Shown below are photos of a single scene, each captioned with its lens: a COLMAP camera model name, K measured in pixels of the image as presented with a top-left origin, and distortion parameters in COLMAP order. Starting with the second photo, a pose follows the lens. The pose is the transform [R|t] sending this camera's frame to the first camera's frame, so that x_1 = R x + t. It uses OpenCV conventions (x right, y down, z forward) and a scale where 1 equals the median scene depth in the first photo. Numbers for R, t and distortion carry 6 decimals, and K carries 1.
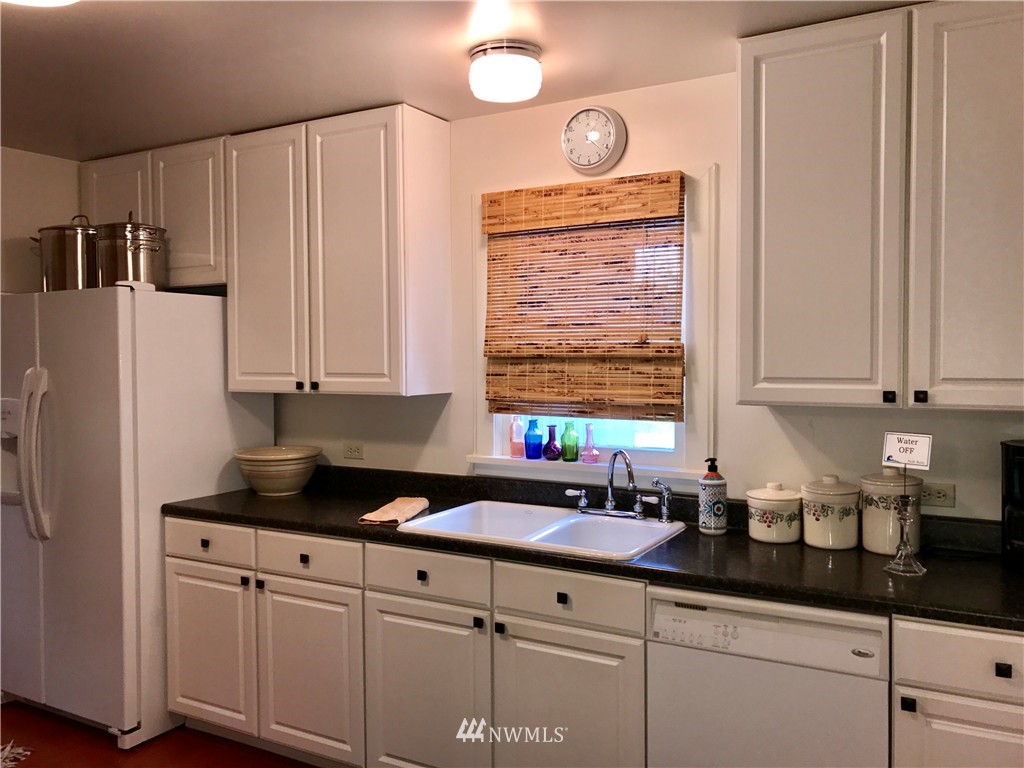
lens RADIAL K [[830.2, 0, 512.0], [0, 830.2, 384.0], [0, 0, 1]] dist [0.009080, -0.012143]
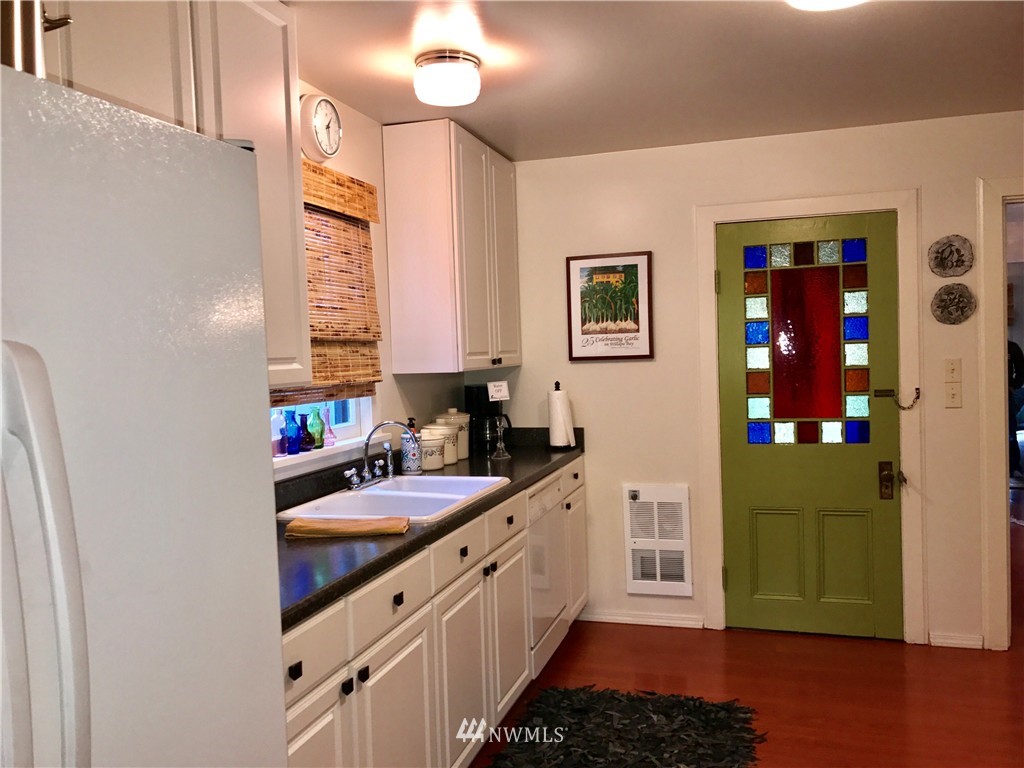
lens RADIAL K [[830.2, 0, 512.0], [0, 830.2, 384.0], [0, 0, 1]] dist [0.009080, -0.012143]
pose [[-0.228074, -0.023011, 0.973372, -0.961305], [0.072461, 0.996547, 0.040538, -0.004822], [-0.970944, 0.079777, -0.225620, 1.026730]]
